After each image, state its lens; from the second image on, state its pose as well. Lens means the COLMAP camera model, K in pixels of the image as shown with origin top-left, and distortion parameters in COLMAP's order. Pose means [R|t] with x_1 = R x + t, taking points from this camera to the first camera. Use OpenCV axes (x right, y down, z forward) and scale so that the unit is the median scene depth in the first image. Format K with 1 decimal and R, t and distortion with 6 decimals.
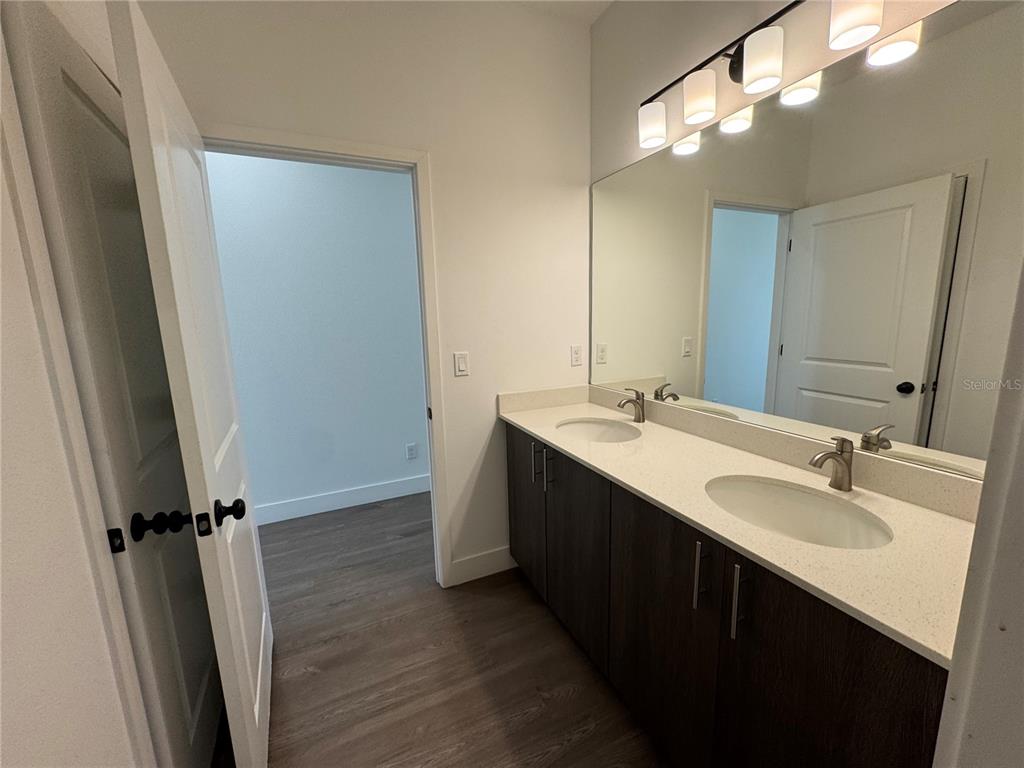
lens RADIAL K [[411.4, 0, 512.0], [0, 411.4, 384.0], [0, 0, 1]] dist [-0.001057, -0.000172]
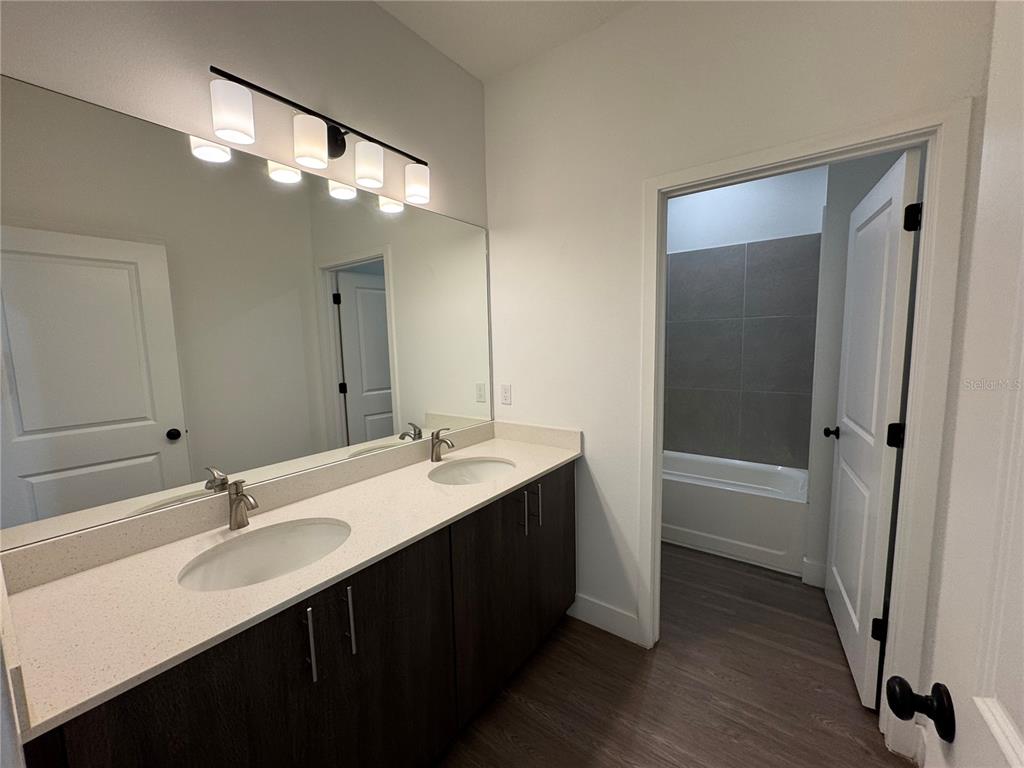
lens RADIAL K [[411.4, 0, 512.0], [0, 411.4, 384.0], [0, 0, 1]] dist [-0.001057, -0.000172]
pose [[-0.492327, -0.055915, 0.868613, -0.587544], [0.177955, 0.970389, 0.163331, -0.202199], [-0.852025, 0.234986, -0.467798, 1.072669]]
